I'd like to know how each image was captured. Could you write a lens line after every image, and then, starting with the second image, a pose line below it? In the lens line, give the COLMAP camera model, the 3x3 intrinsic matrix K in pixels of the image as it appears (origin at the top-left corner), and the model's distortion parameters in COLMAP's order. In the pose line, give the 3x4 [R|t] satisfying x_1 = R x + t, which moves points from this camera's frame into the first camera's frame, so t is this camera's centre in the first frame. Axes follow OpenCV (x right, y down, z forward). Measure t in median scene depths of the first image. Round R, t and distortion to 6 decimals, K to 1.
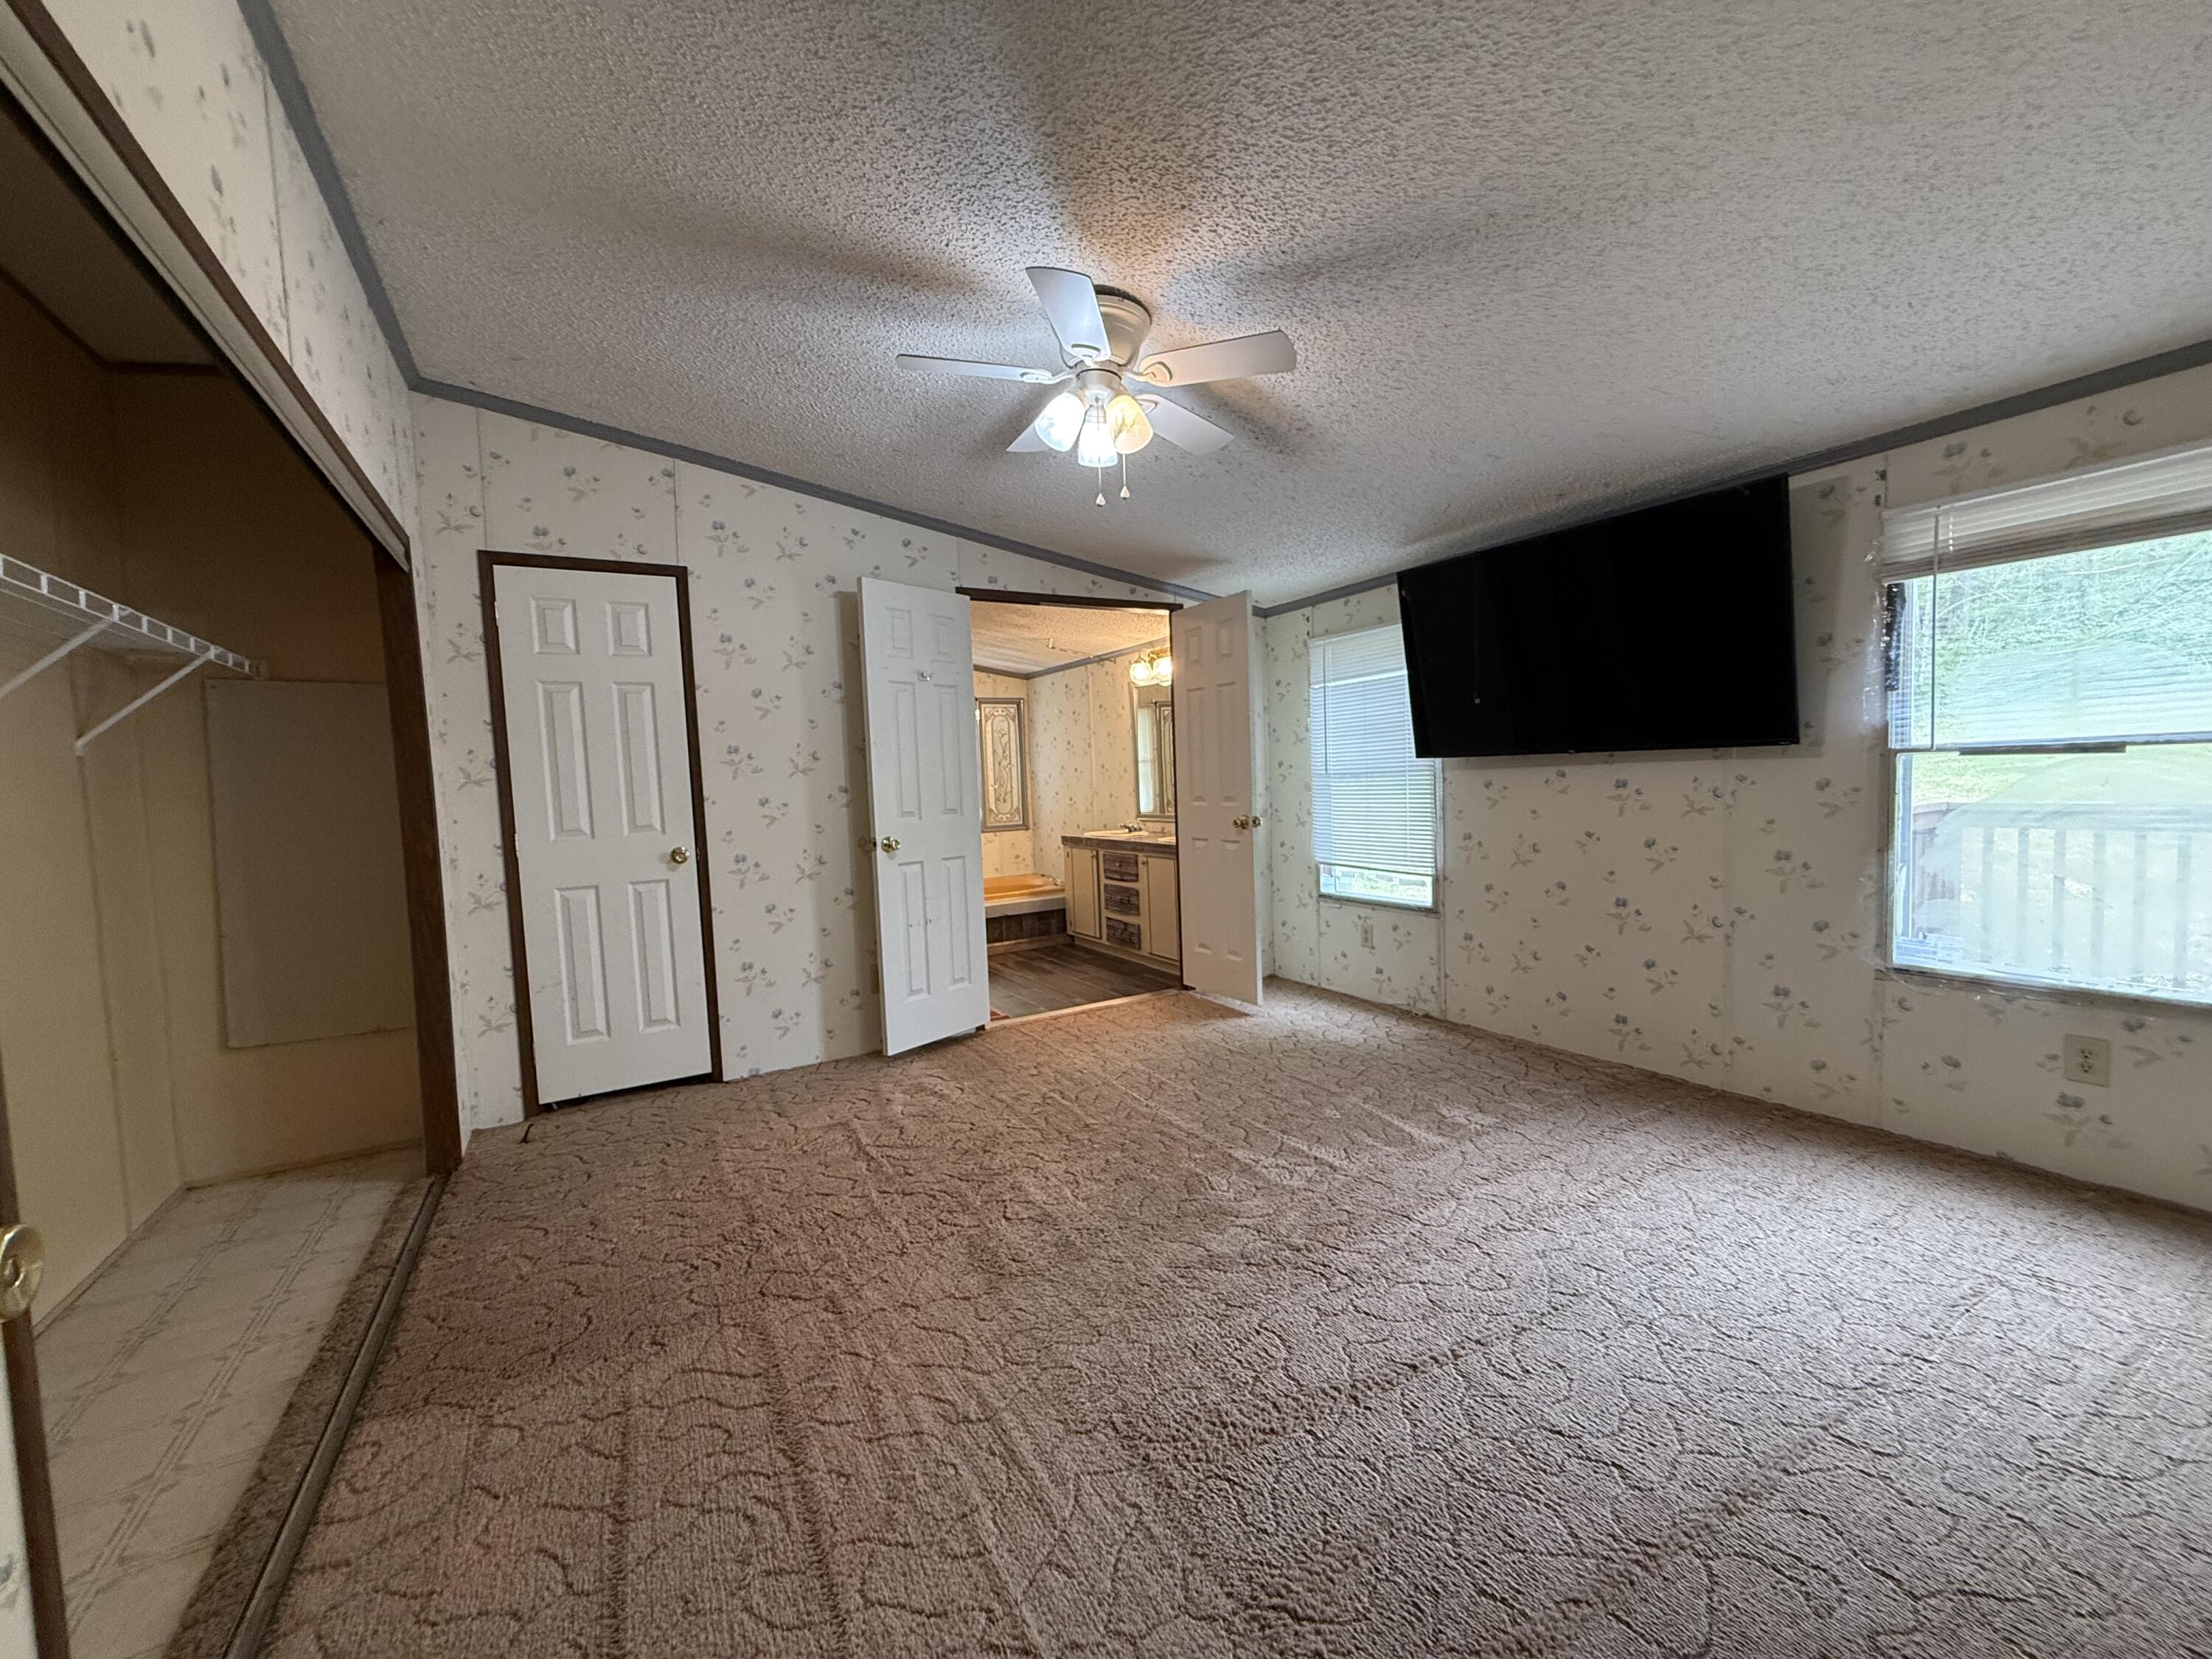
lens RADIAL K [[879.1, 0, 1102.7], [0, 879.1, 823.5], [0, 0, 1]] dist [-0.001389, 0.000507]
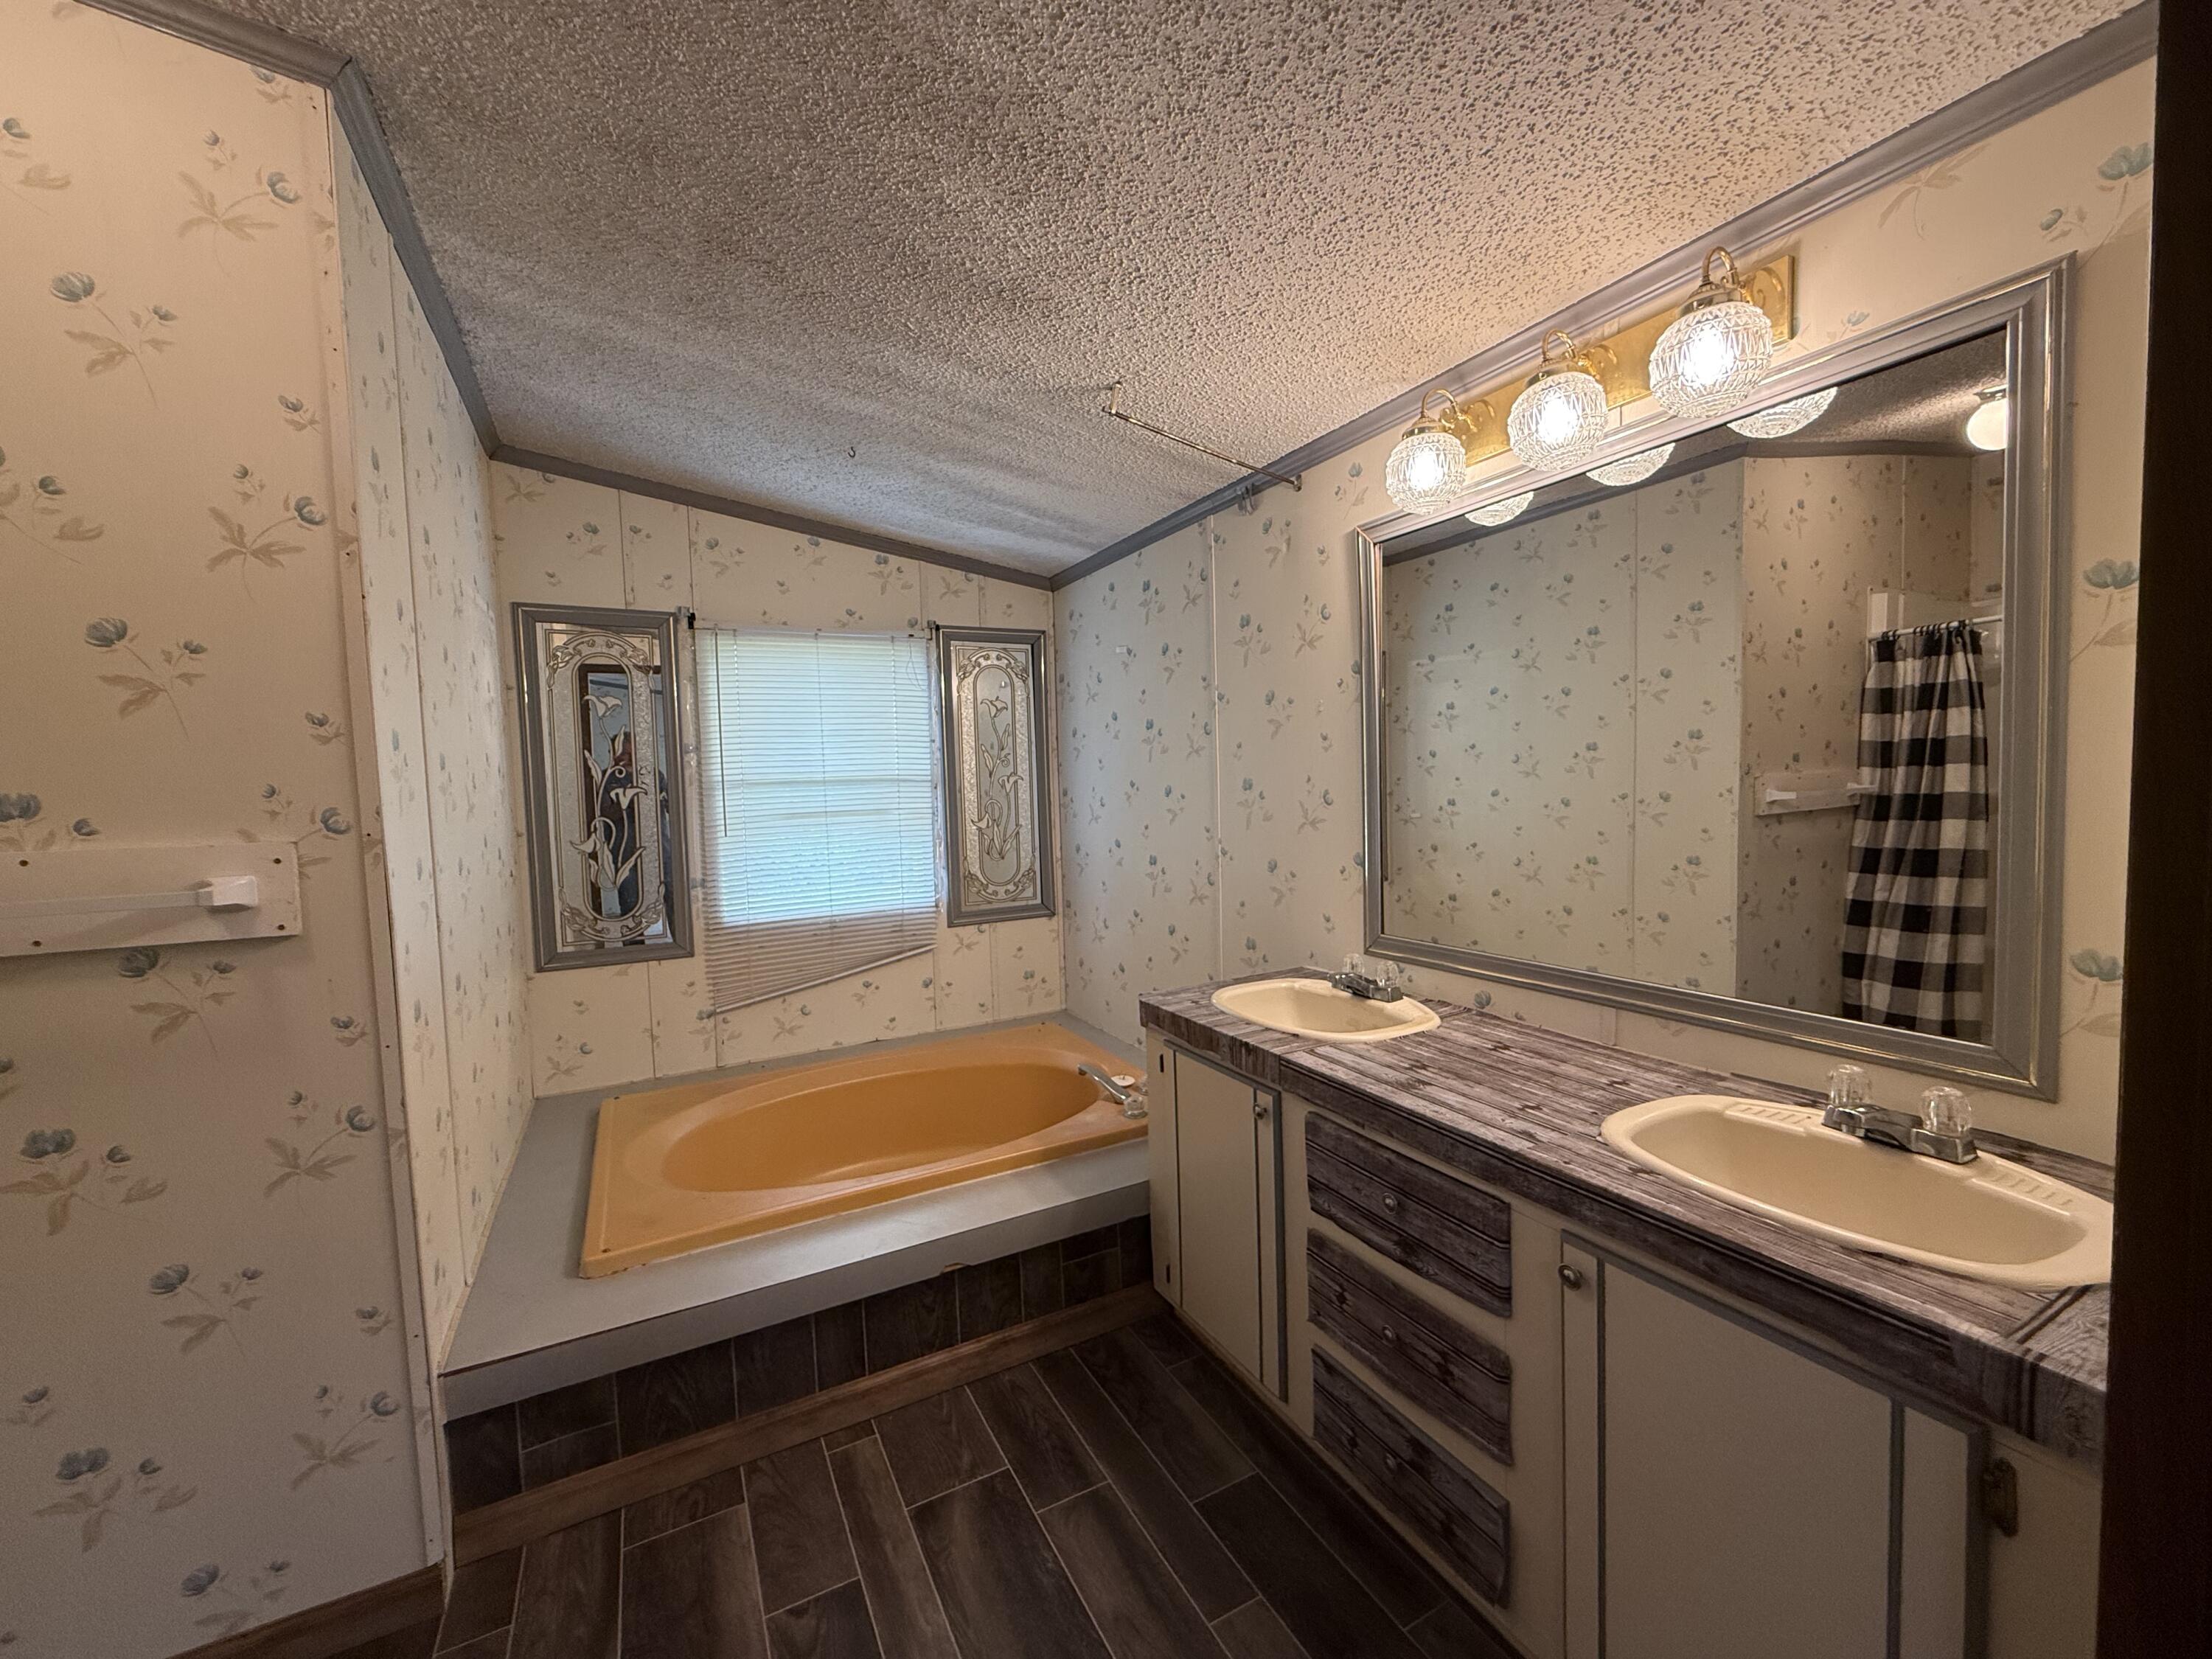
lens RADIAL K [[879.1, 0, 1111.1], [0, 879.1, 821.4], [0, 0, 1]] dist [-0.001389, 0.000507]
pose [[0.999209, 0.011985, -0.037919, -0.042759], [-0.012230, 0.999906, -0.006227, -0.046557], [0.037840, 0.006685, 0.999261, 0.616841]]
